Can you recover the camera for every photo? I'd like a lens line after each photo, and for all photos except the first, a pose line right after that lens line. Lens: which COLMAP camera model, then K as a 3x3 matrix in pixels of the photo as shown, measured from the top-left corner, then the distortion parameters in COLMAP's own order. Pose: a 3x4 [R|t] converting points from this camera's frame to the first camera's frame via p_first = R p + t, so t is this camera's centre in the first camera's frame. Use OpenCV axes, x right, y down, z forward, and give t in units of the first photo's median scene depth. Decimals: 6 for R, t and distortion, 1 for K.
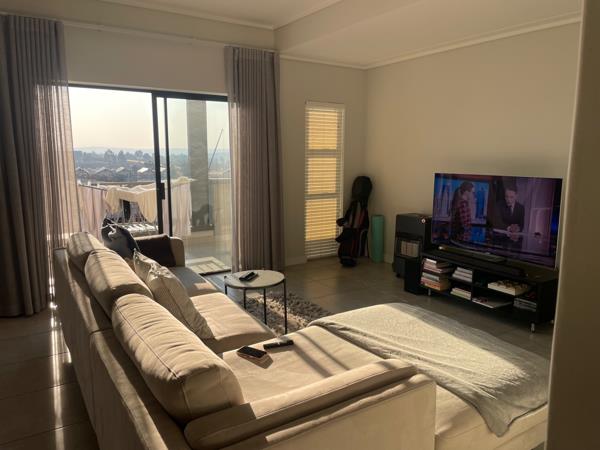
lens RADIAL K [[456.0, 0, 297.3], [0, 456.0, 224.5], [0, 0, 1]] dist [0.072185, -0.008186]
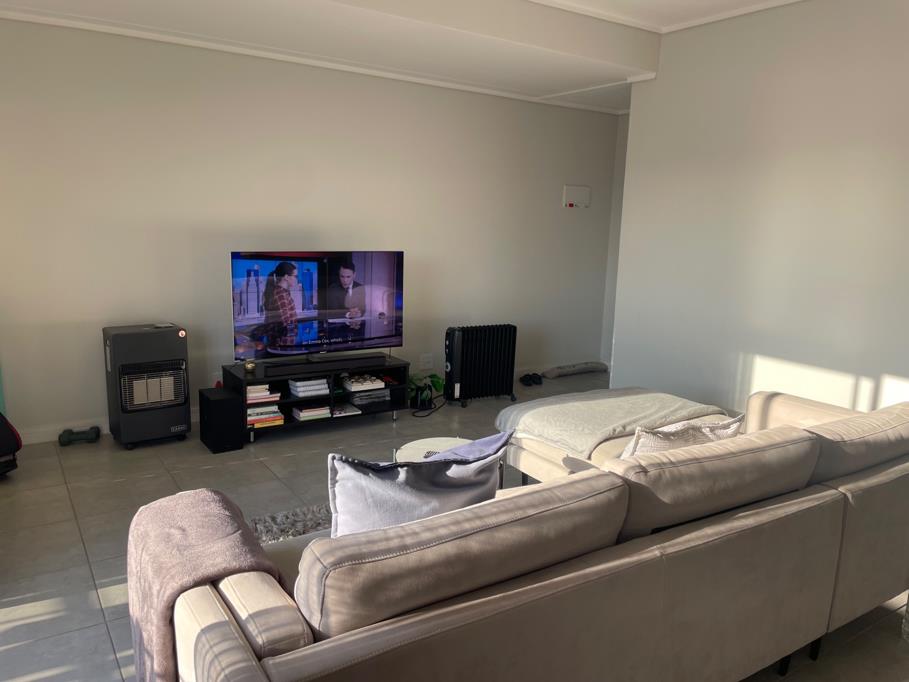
lens RADIAL K [[690.8, 0, 450.5], [0, 690.8, 340.2], [0, 0, 1]] dist [0.072185, -0.008186]
pose [[-0.009213, -0.176824, 0.984199, -0.722160], [0.132300, 0.975373, 0.176476, -0.133064], [-0.991167, 0.131835, 0.014407, 0.763280]]
